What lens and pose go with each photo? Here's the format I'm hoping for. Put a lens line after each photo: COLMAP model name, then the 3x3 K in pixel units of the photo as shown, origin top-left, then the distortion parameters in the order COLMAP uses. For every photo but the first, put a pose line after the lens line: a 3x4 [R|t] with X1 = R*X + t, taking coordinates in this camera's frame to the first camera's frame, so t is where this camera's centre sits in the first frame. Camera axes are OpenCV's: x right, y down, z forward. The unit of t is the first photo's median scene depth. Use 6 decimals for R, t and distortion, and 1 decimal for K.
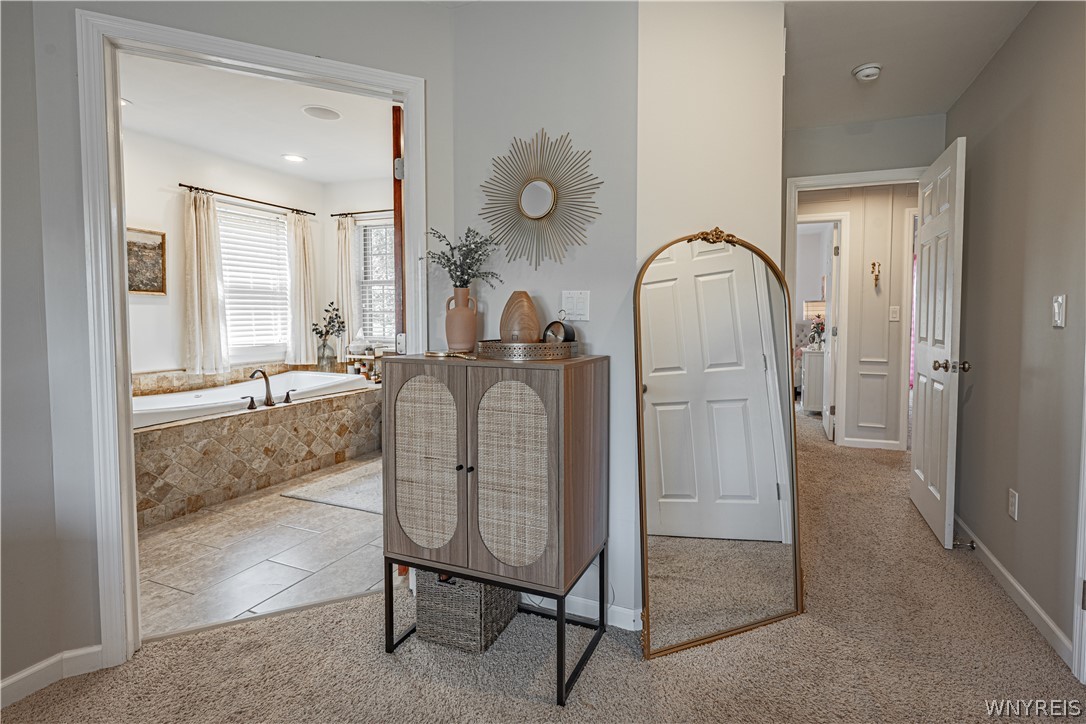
lens RADIAL K [[500.3, 0, 585.4], [0, 500.3, 335.2], [0, 0, 1]] dist [-0.004203, 0.000410]
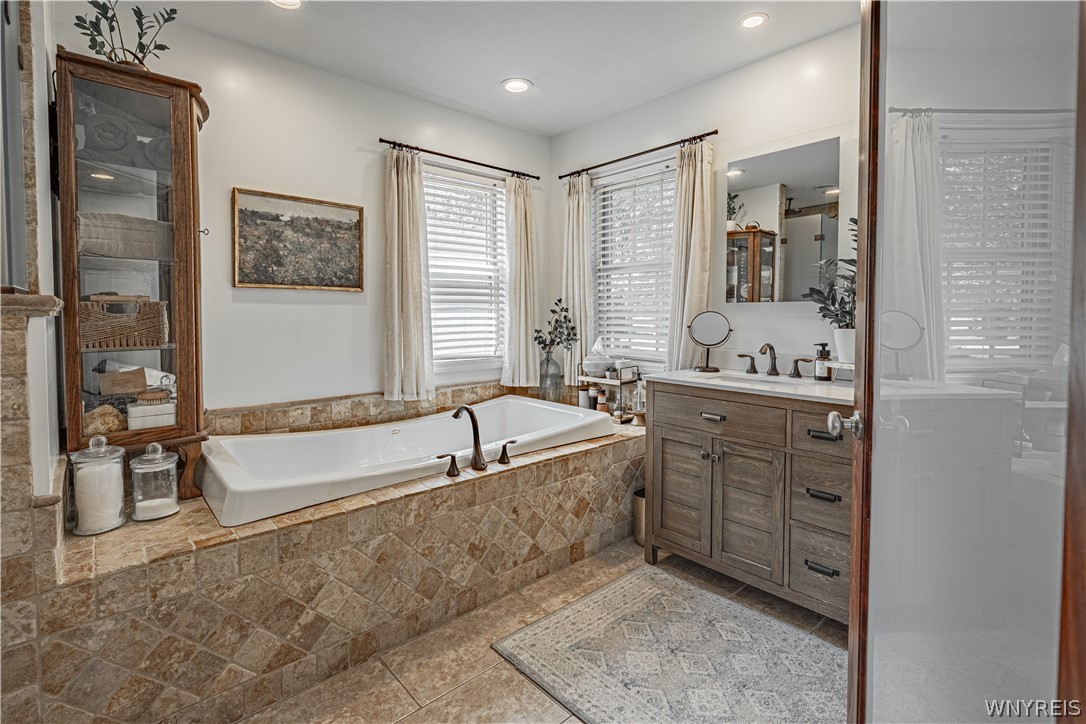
lens RADIAL K [[500.3, 0, 515.6], [0, 500.3, 328.2], [0, 0, 1]] dist [-0.004203, 0.000410]
pose [[0.872848, 0.006144, -0.487954, -0.288194], [-0.014264, 0.999815, -0.012927, -0.020367], [0.487784, 0.018243, 0.872774, 0.473372]]
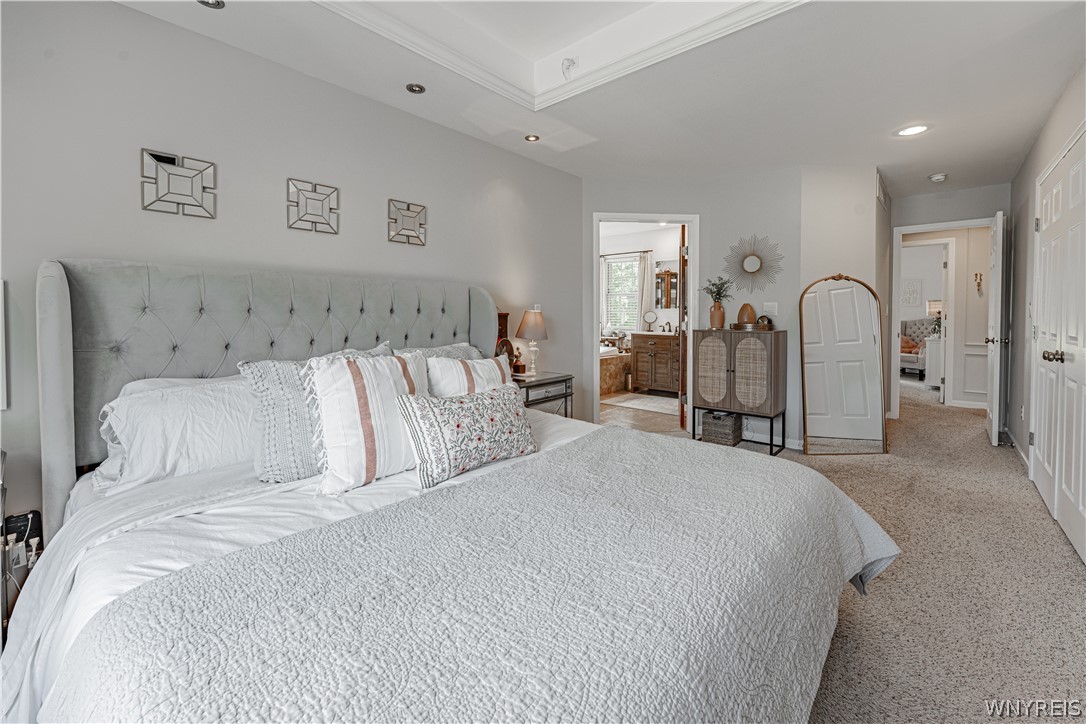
lens RADIAL K [[451.3, 0, 554.4], [0, 451.3, 324.2], [0, 0, 1]] dist [-0.004326, 0.000066]
pose [[0.945273, 0.001641, -0.326275, -0.154437], [-0.006649, 0.999877, -0.014235, 0.026282], [0.326211, 0.015625, 0.945168, -0.710907]]
